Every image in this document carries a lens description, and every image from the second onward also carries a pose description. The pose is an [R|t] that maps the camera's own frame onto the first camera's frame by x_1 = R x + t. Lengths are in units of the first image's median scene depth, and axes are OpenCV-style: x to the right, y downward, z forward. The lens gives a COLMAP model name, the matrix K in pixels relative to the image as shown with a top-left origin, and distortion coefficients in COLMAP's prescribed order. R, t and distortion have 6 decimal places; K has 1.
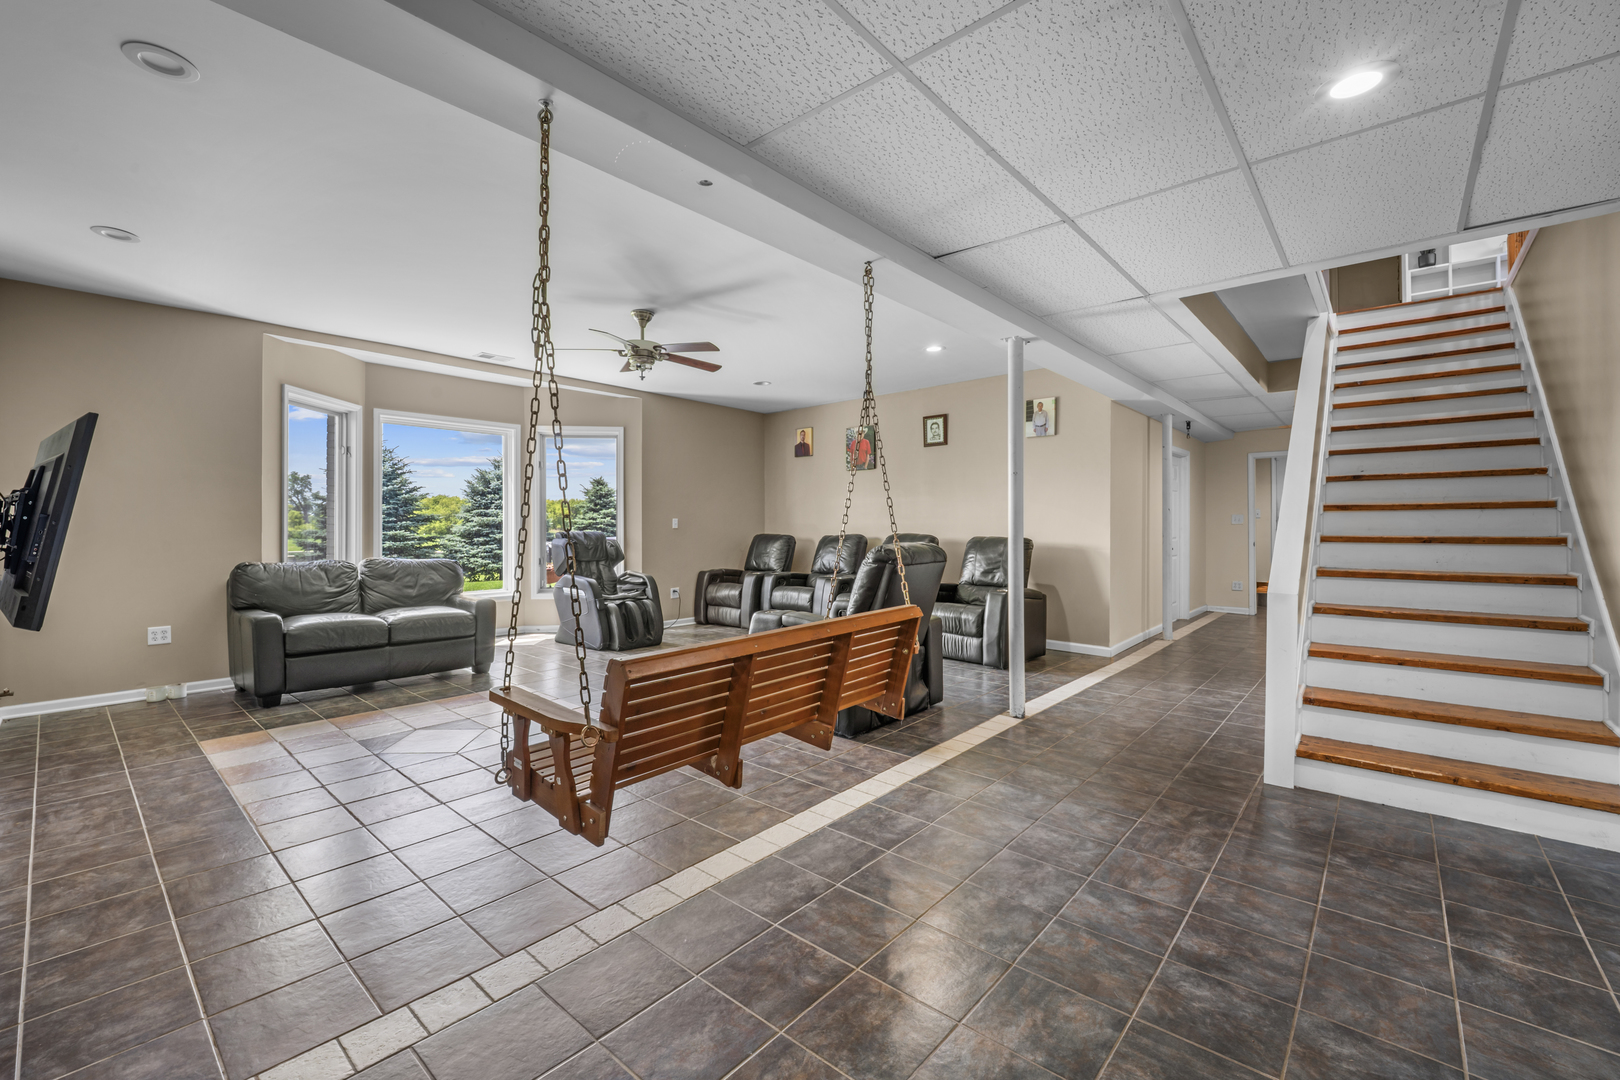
lens RADIAL K [[671.5, 0, 789.2], [0, 671.5, 527.0], [0, 0, 1]] dist [0.000824, -0.007429]
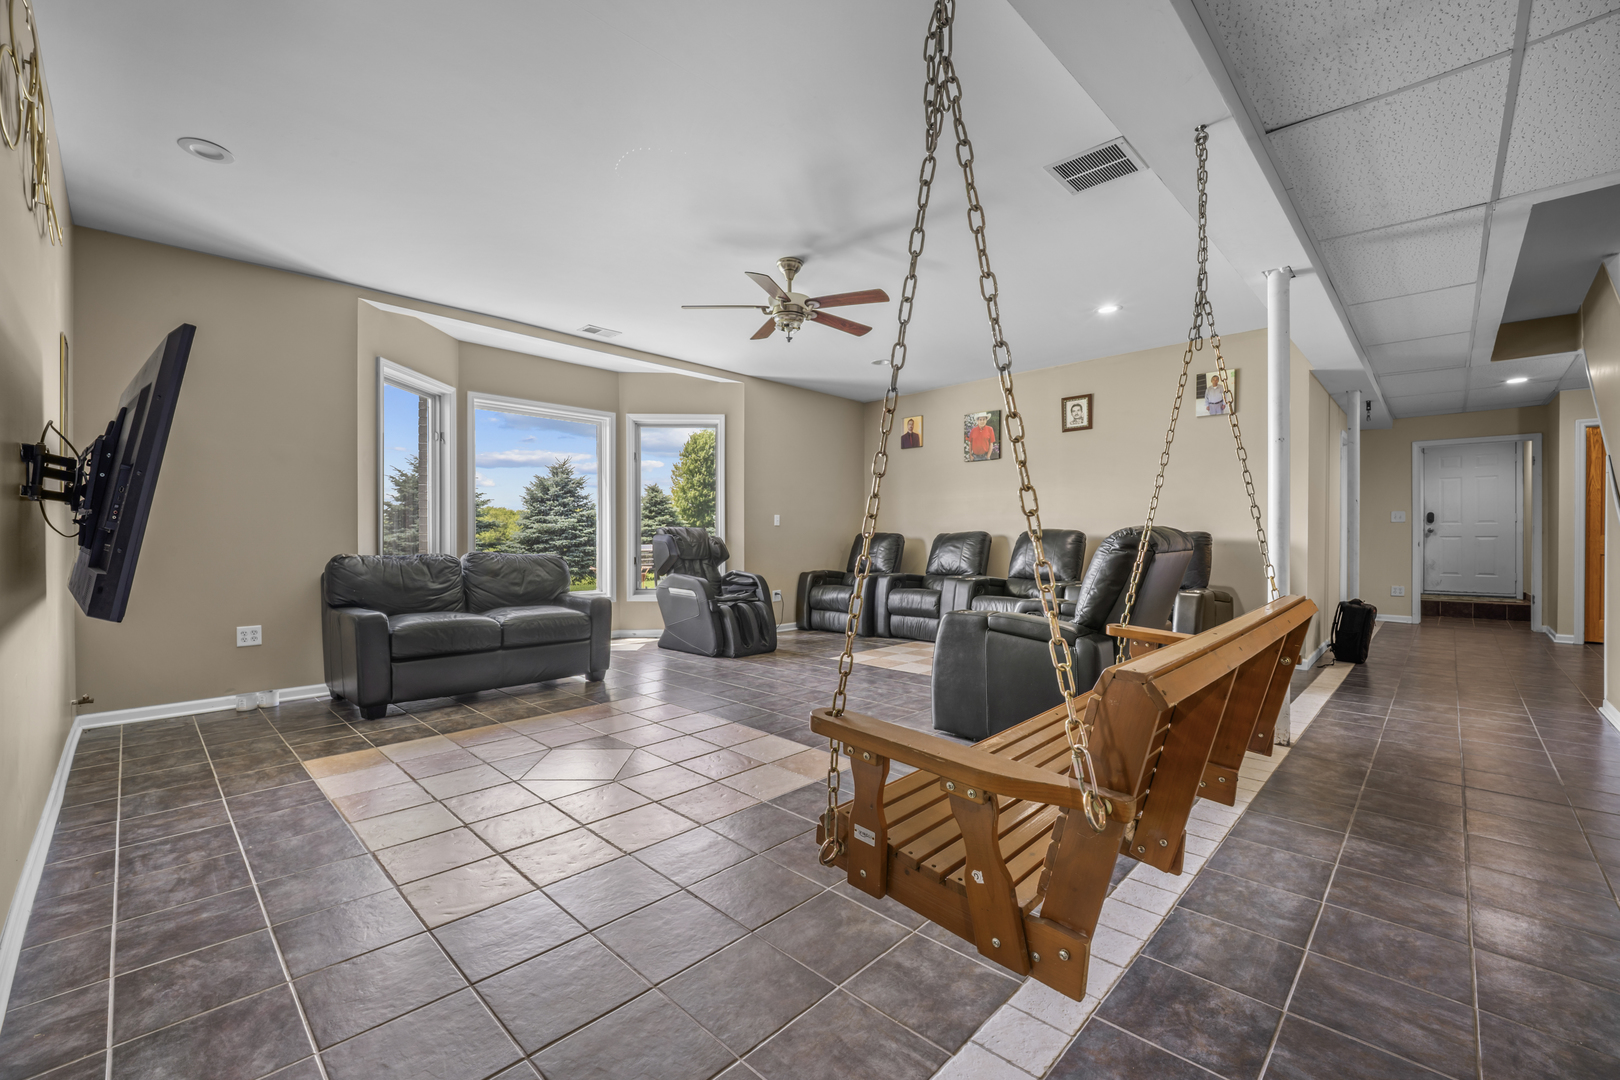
lens RADIAL K [[666.0, 0, 792.5], [0, 666.0, 540.6], [0, 0, 1]] dist [0.002058, -0.011978]
pose [[0.998678, -0.000384, -0.051402, -0.175466], [0.000619, 0.999989, 0.004549, 0.031696], [0.051399, -0.004574, 0.998668, 0.155987]]
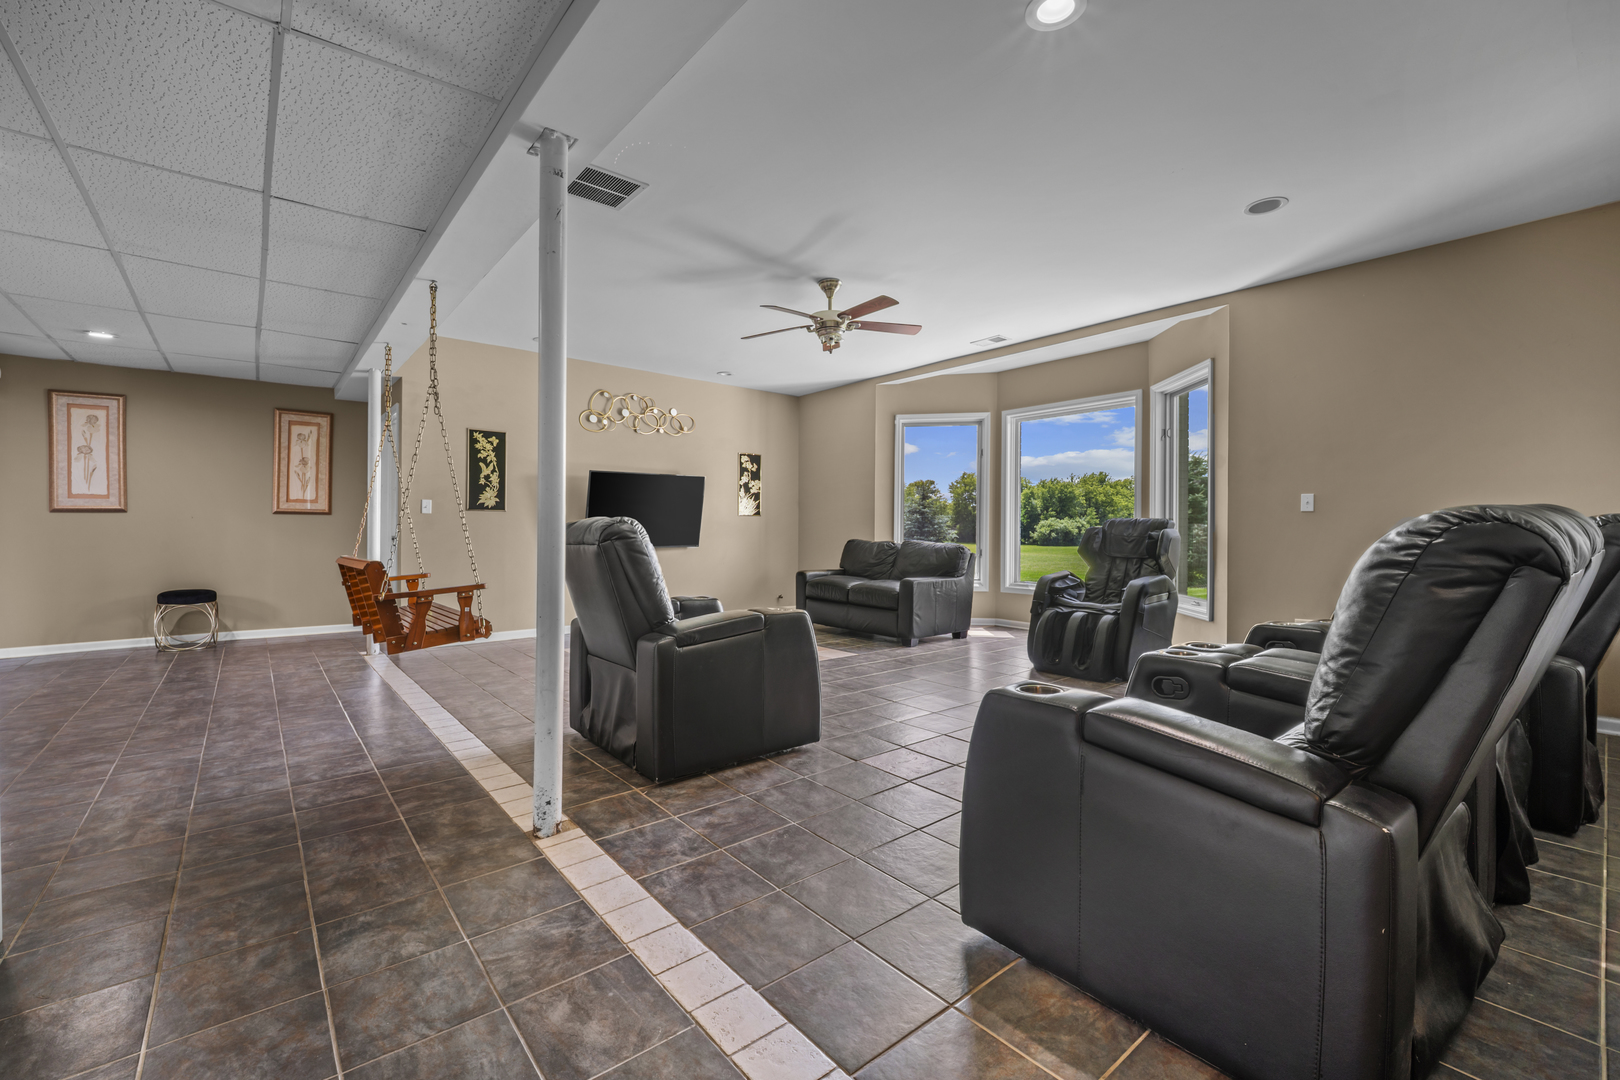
lens RADIAL K [[671.5, 0, 789.2], [0, 671.5, 527.0], [0, 0, 1]] dist [0.000824, -0.007429]
pose [[-0.159638, -0.003443, -0.987170, 0.747040], [-0.003551, 0.999989, -0.002914, 0.029605], [0.987169, 0.003041, -0.159649, 1.125718]]
